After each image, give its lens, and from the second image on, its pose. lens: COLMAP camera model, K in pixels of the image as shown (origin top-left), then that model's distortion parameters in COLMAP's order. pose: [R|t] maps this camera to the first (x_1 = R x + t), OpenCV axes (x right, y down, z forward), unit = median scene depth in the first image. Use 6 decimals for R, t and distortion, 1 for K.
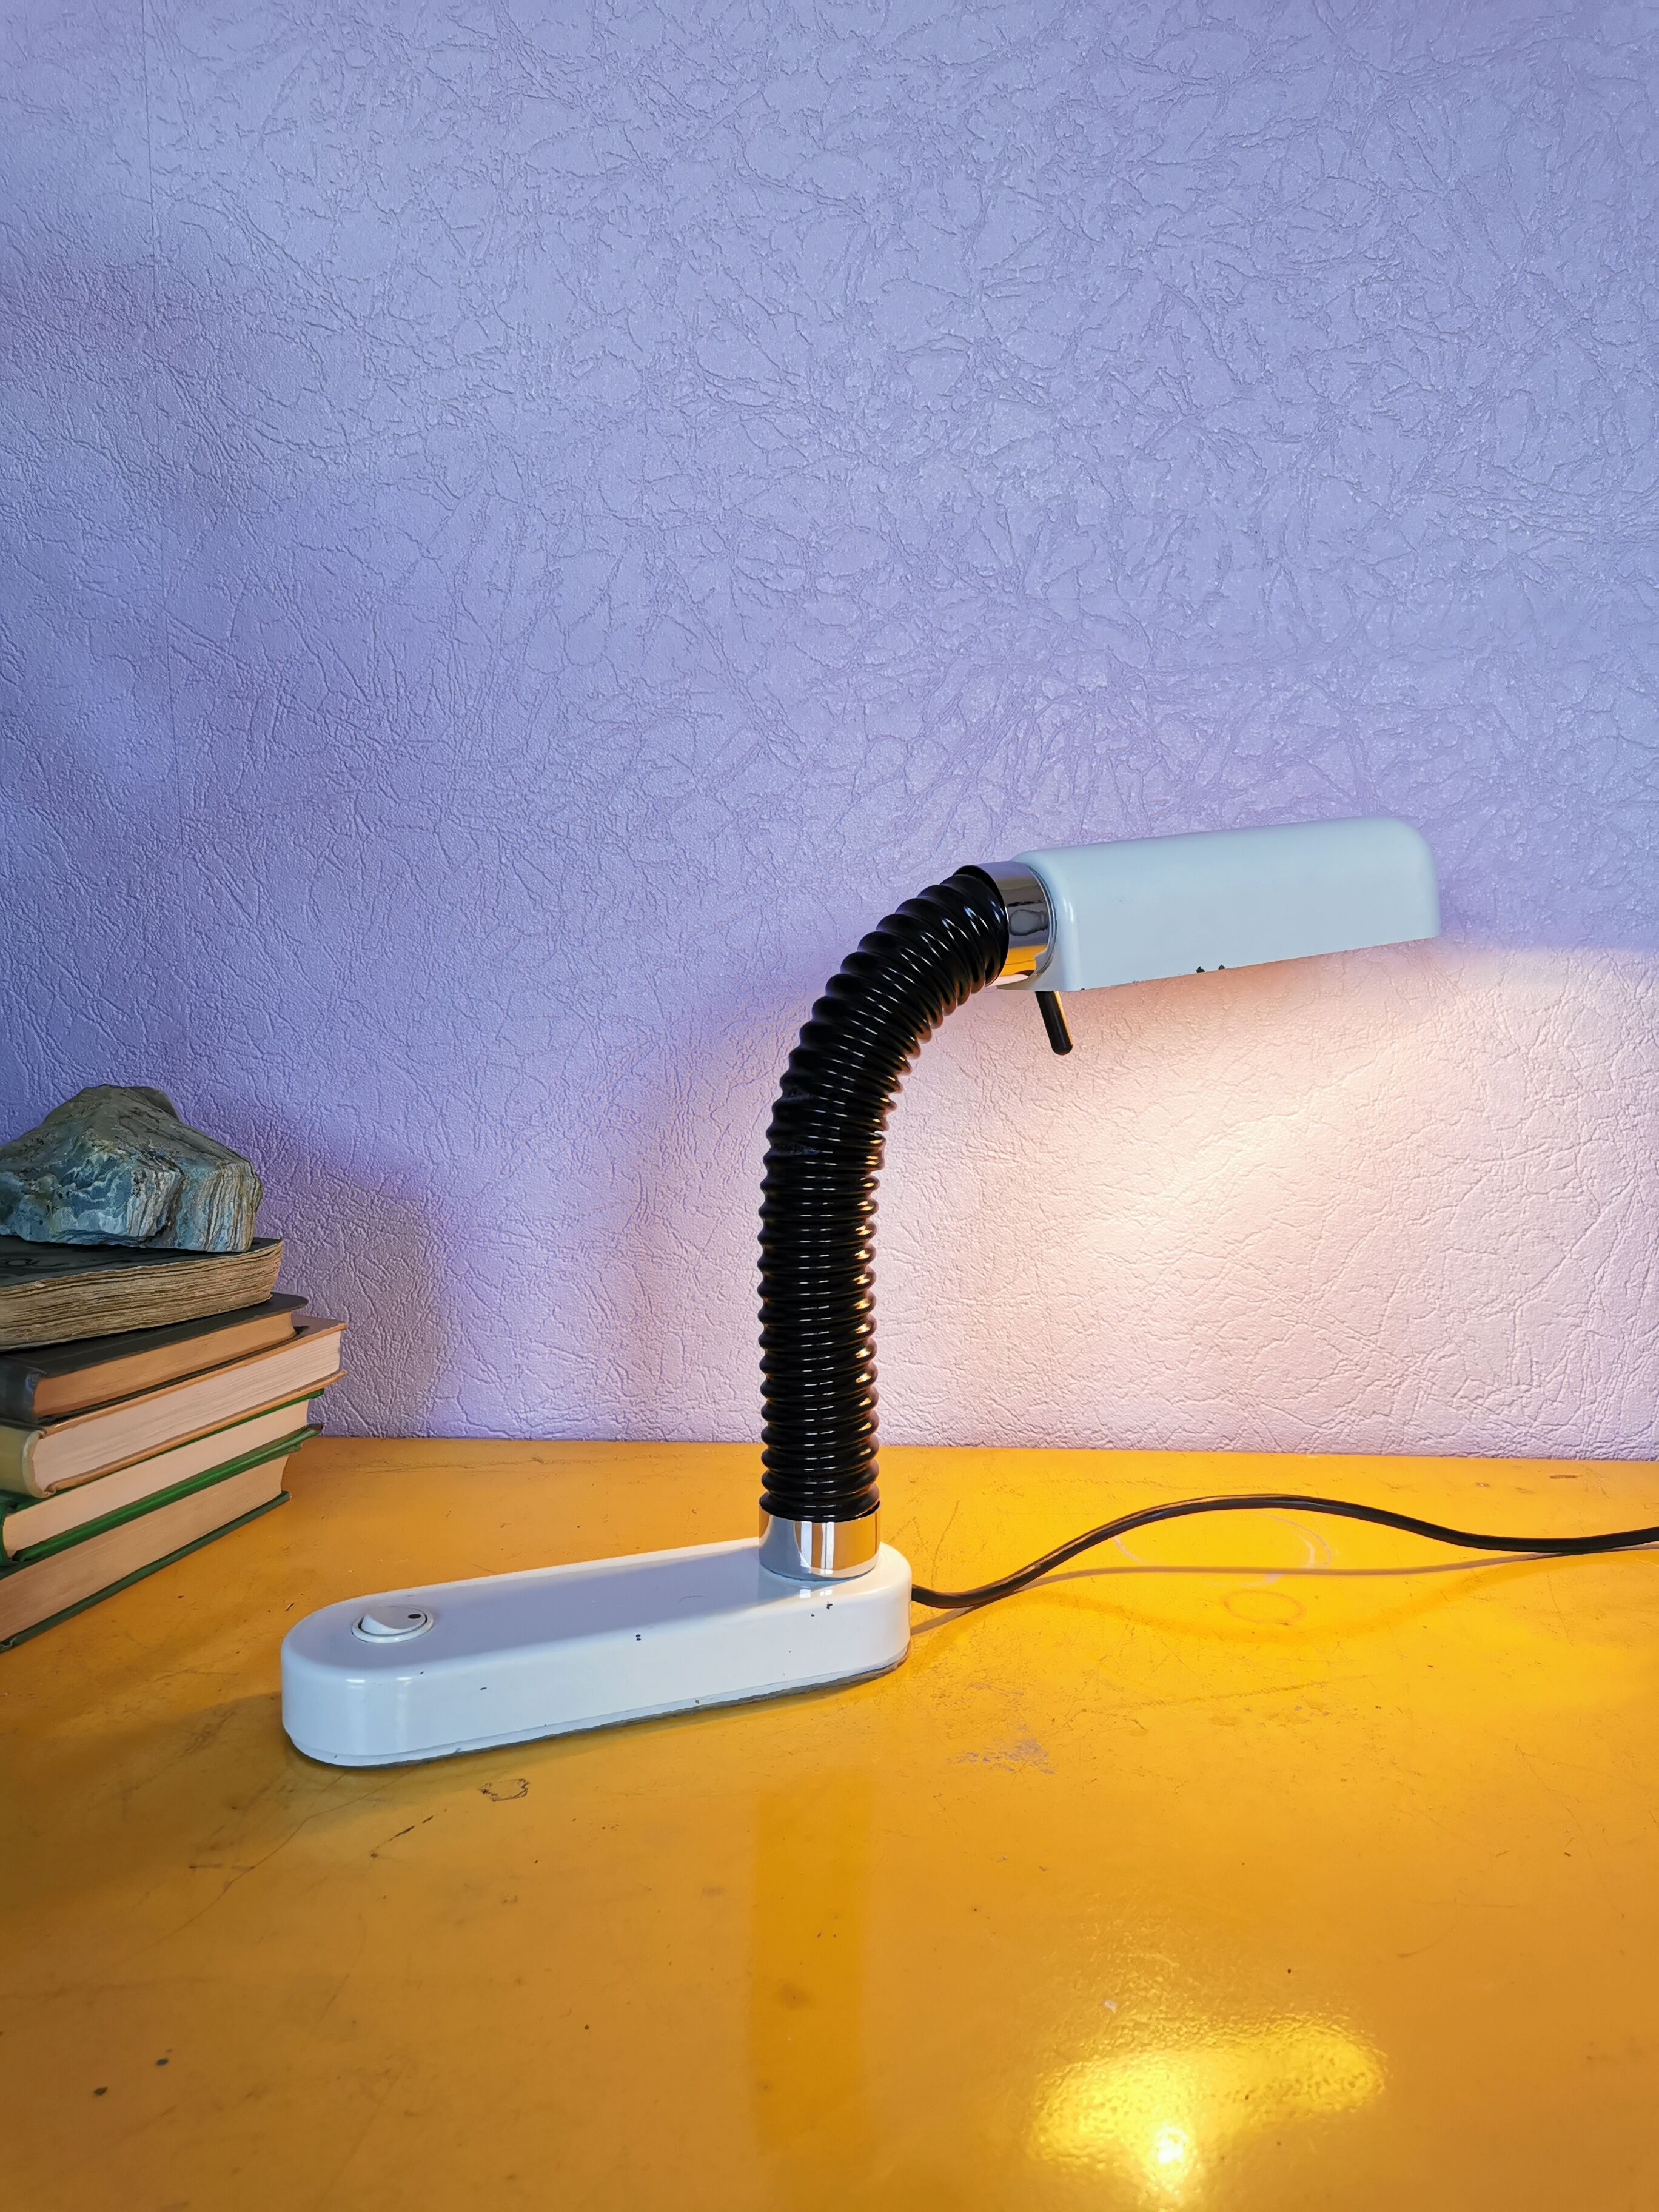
lens RADIAL K [[1740.6, 0, 838.6], [0, 1740.6, 1089.3], [0, 0, 1]] dist [0.032203, -0.039234]
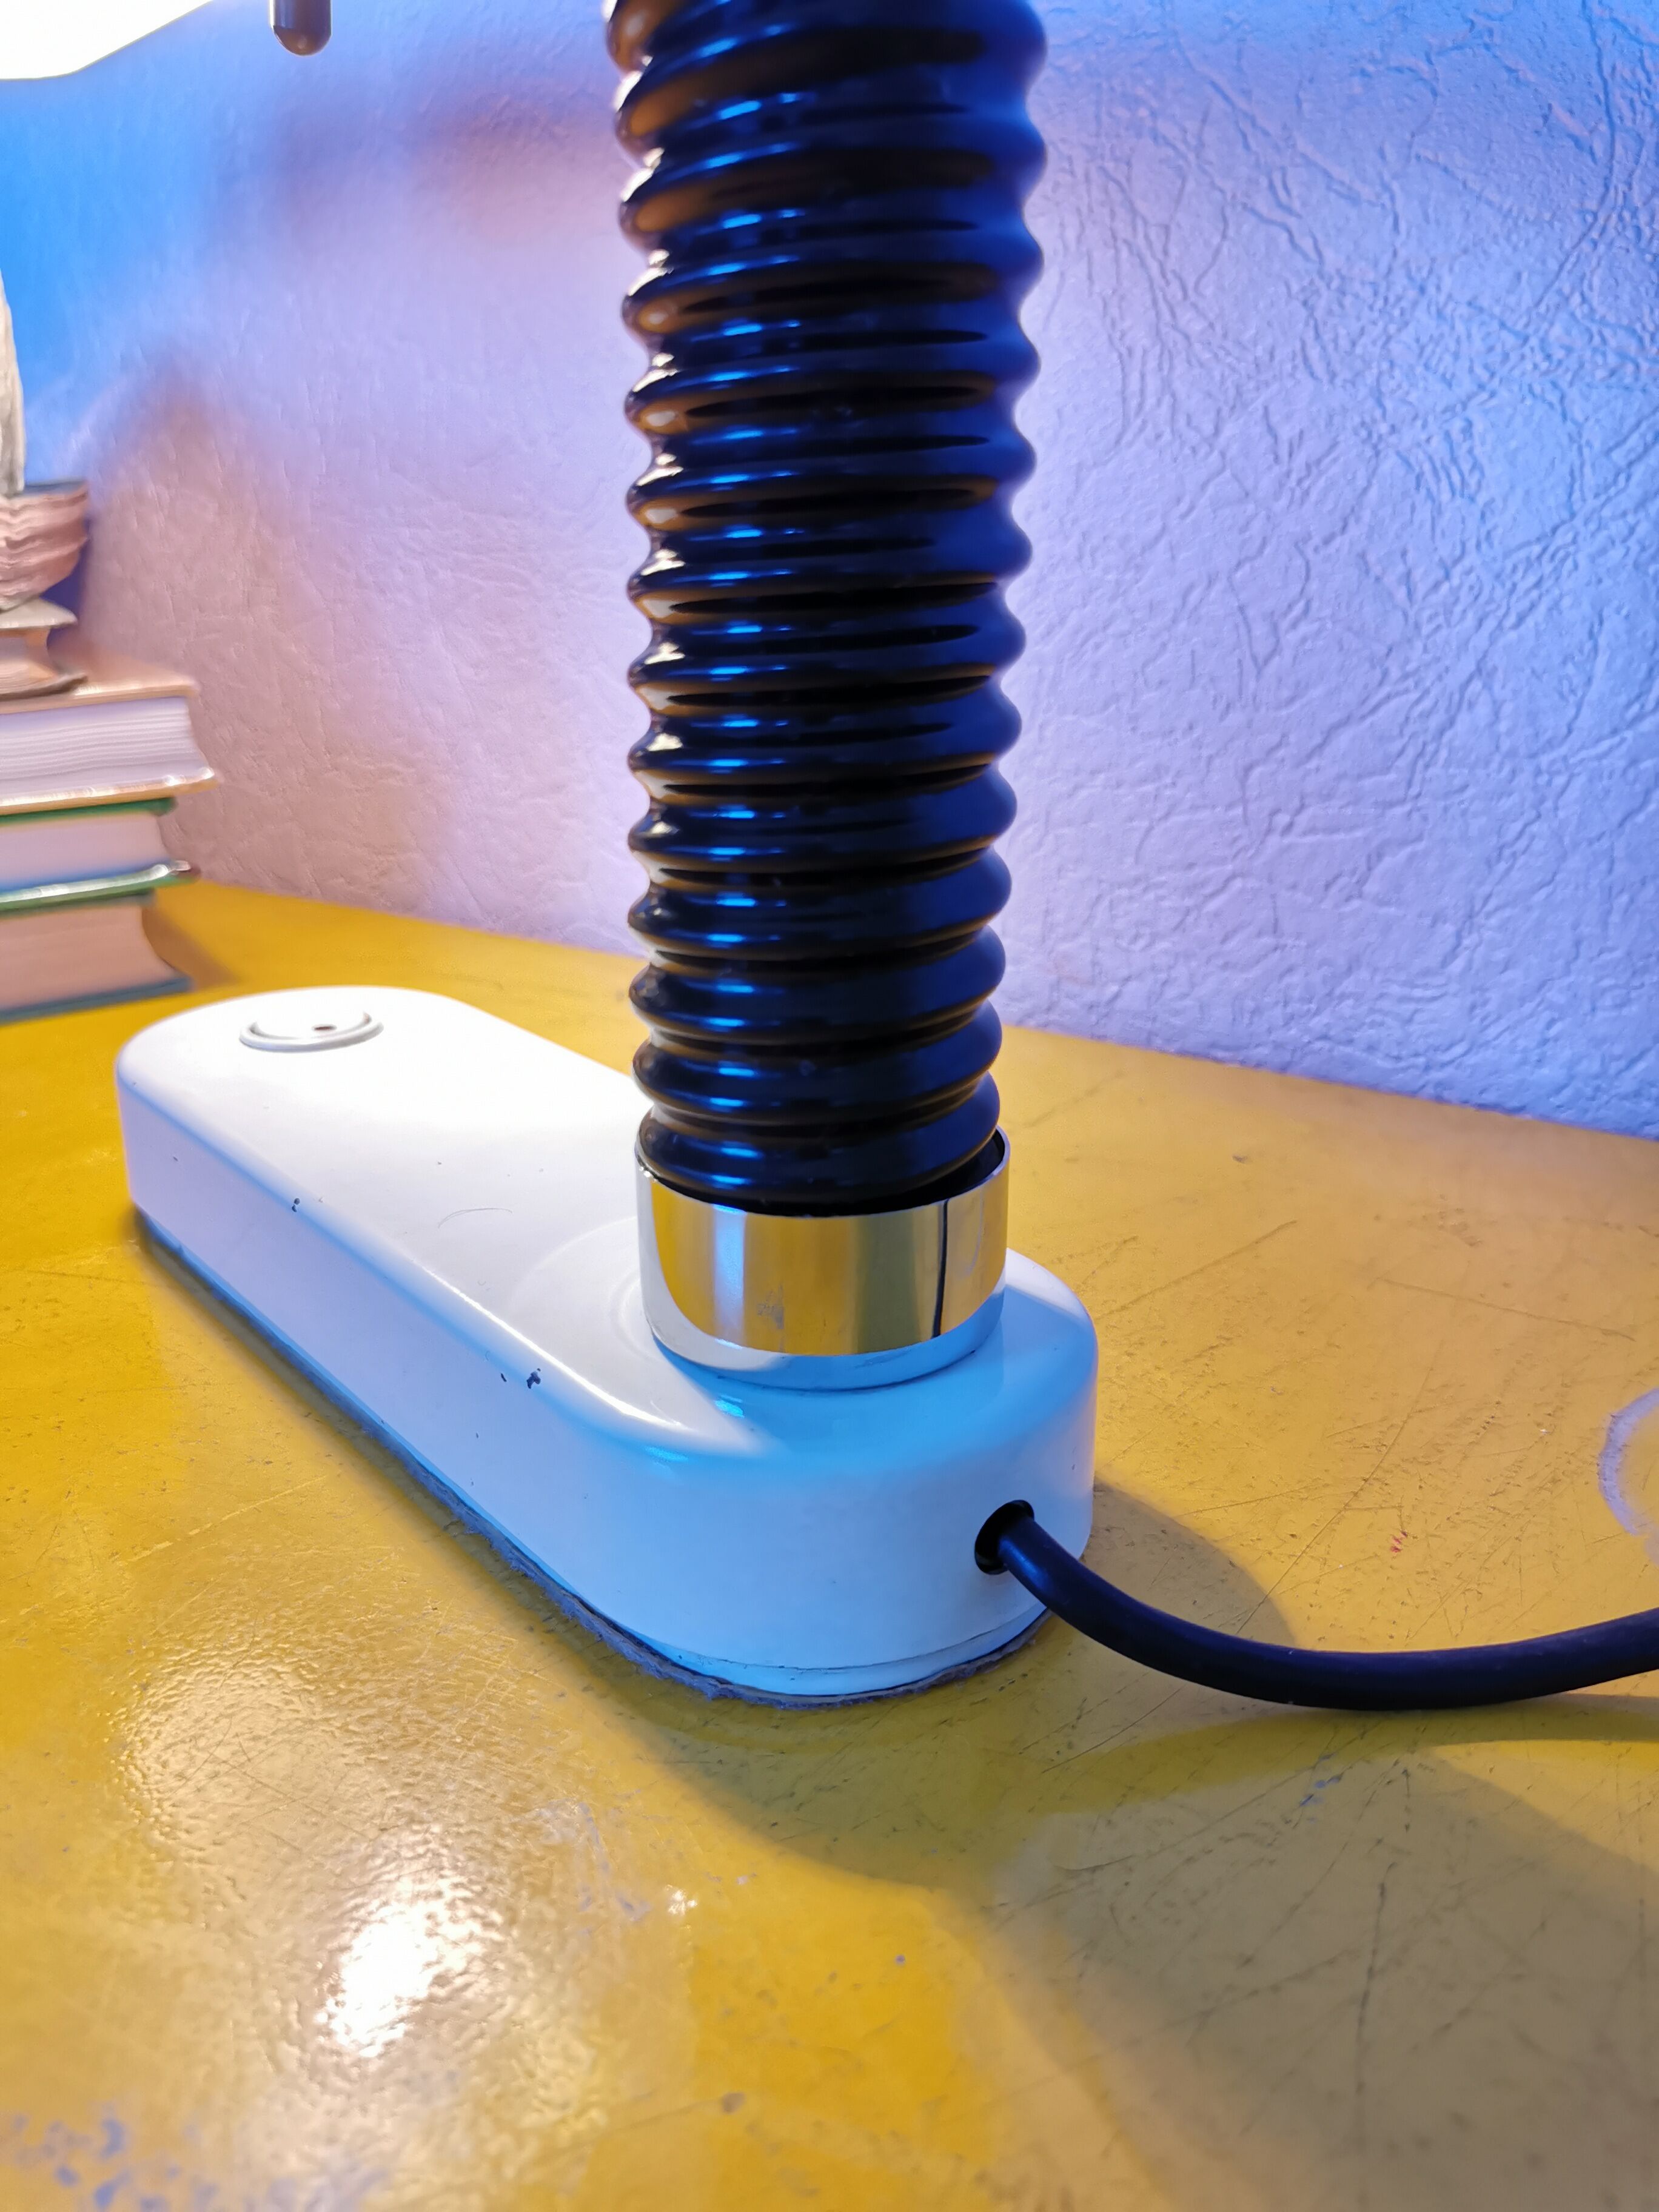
lens RADIAL K [[1740.6, 0, 853.4], [0, 1740.6, 1077.9], [0, 0, 1]] dist [0.032203, -0.039234]
pose [[0.823609, 0.157046, -0.544981, 0.188671], [-0.037415, 0.973850, 0.224089, 0.114008], [0.565922, -0.164172, 0.807948, 0.605150]]
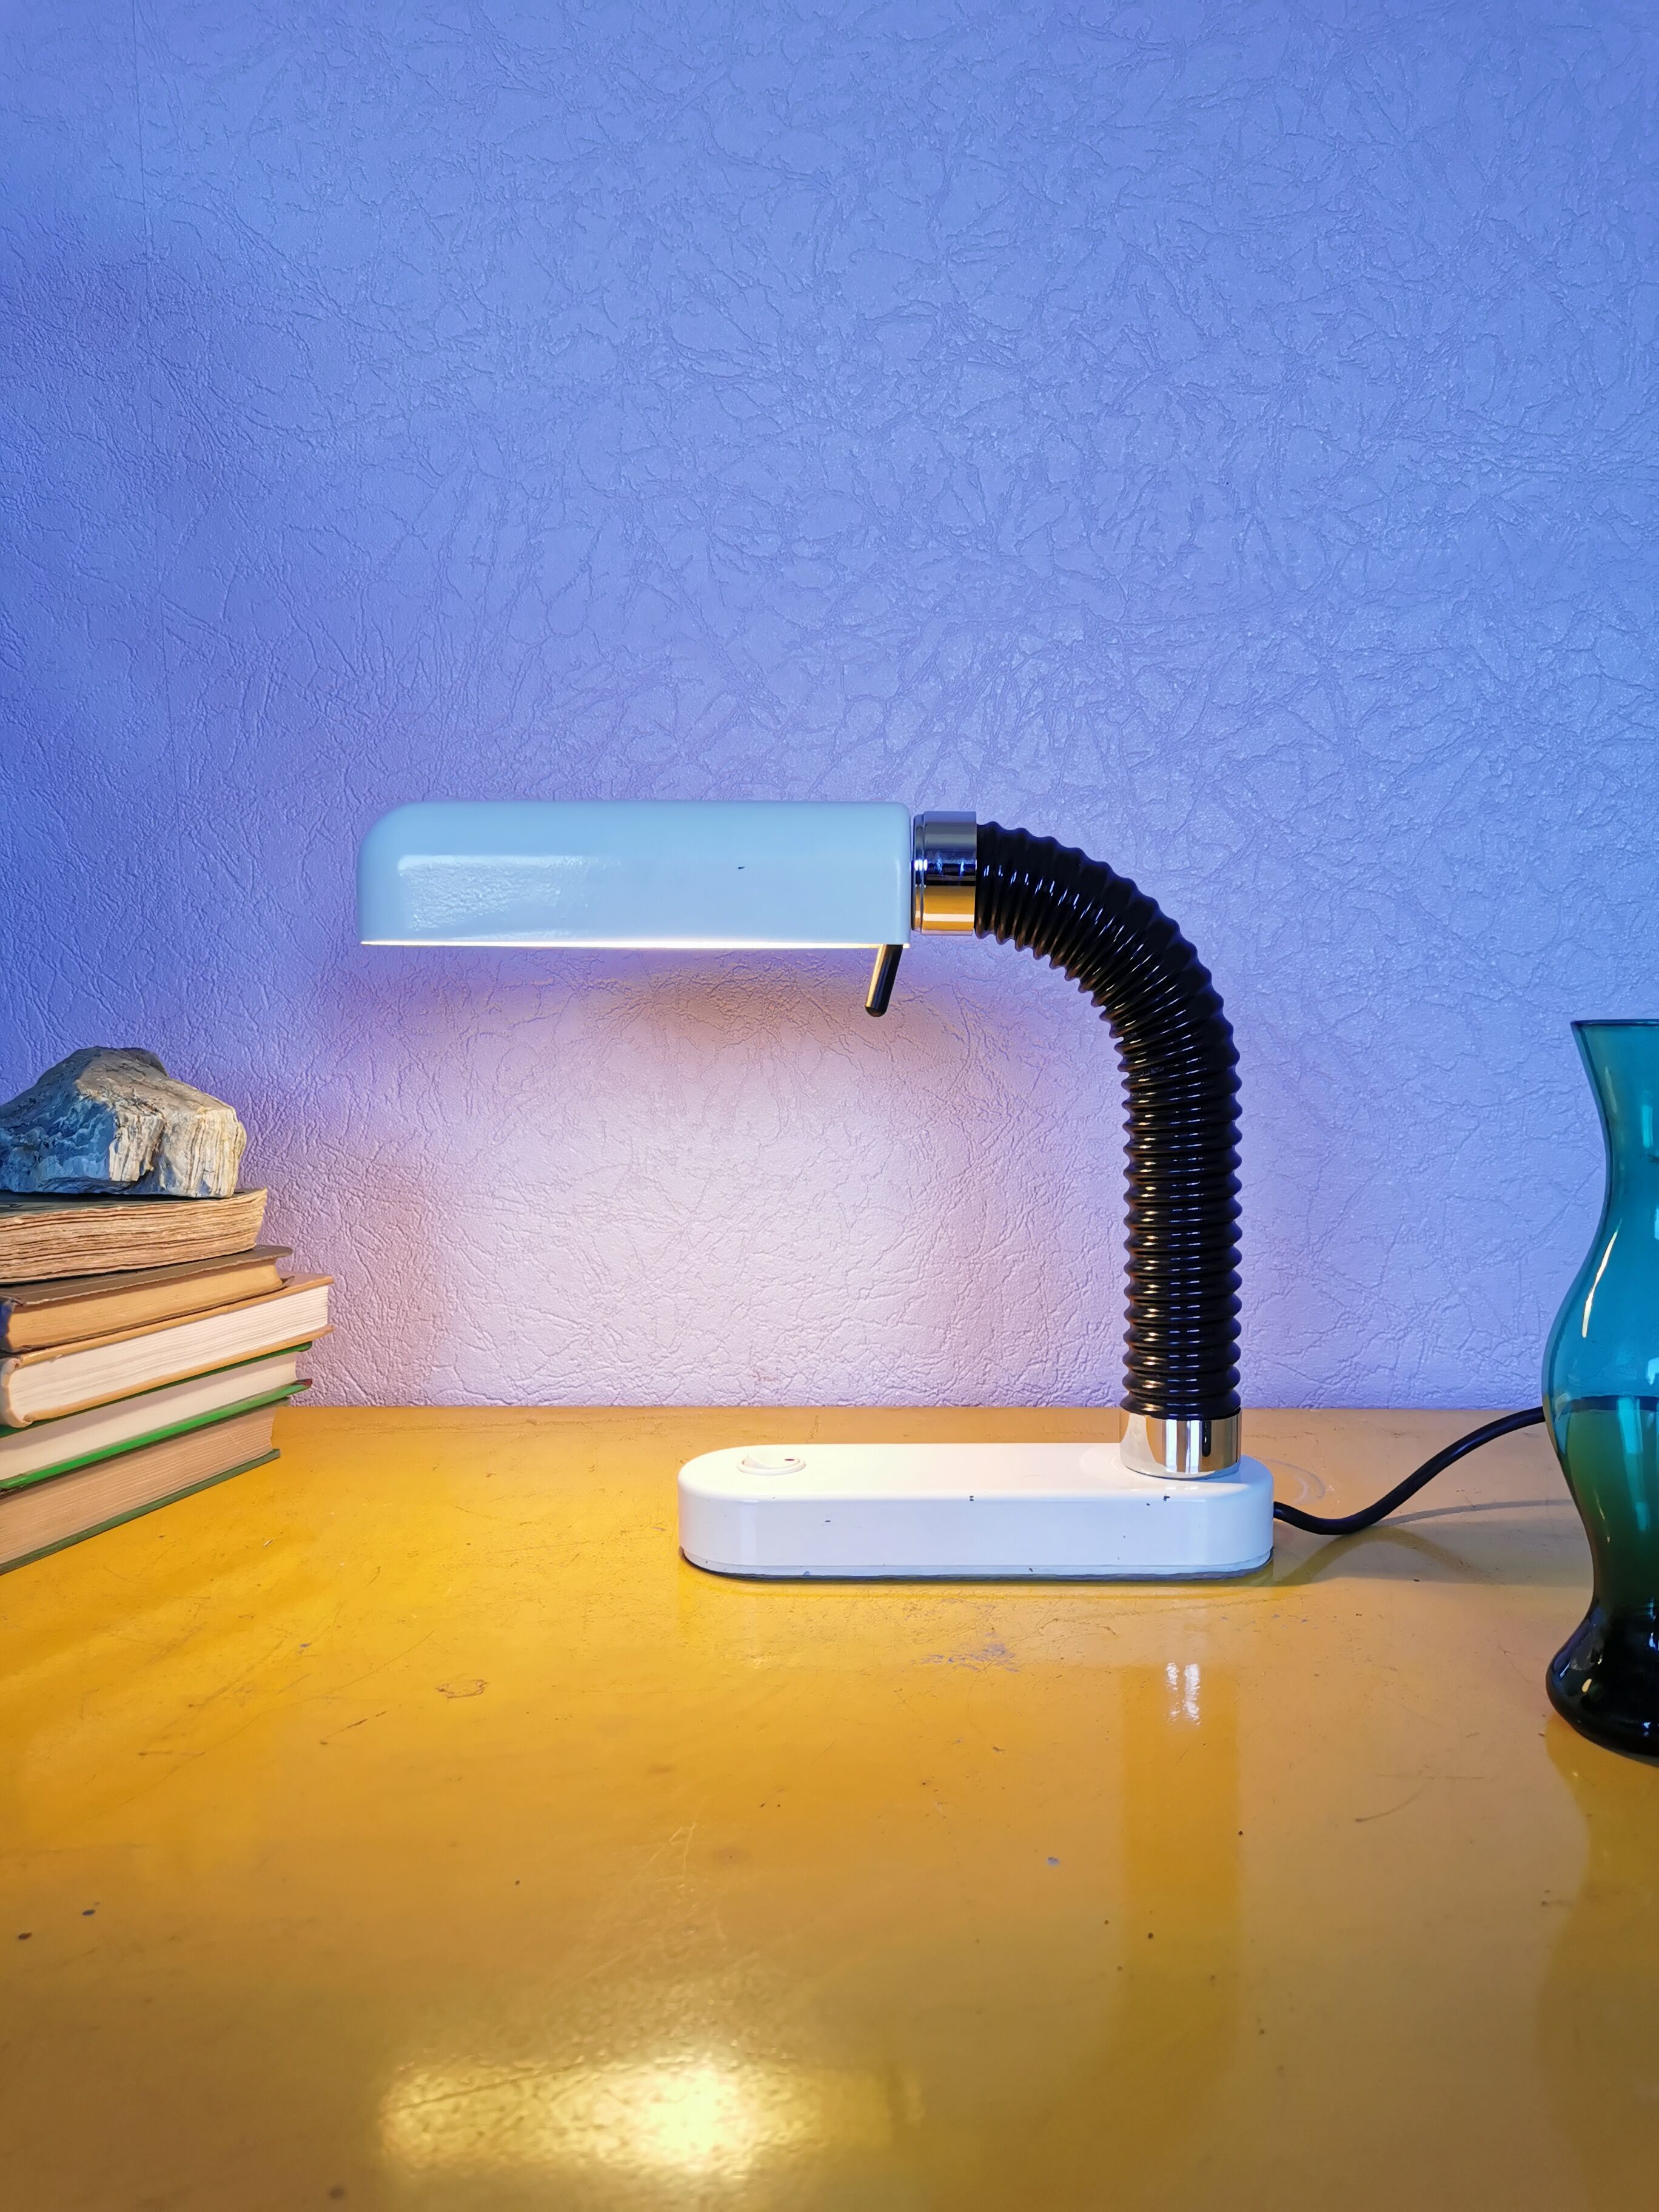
lens RADIAL K [[1740.6, 0, 836.3], [0, 1740.6, 1090.8], [0, 0, 1]] dist [0.032203, -0.039234]
pose [[0.999157, -0.021757, -0.034824, 0.041479], [0.020266, 0.998887, -0.042603, 0.069582], [0.035712, 0.041861, 0.998485, 0.000691]]
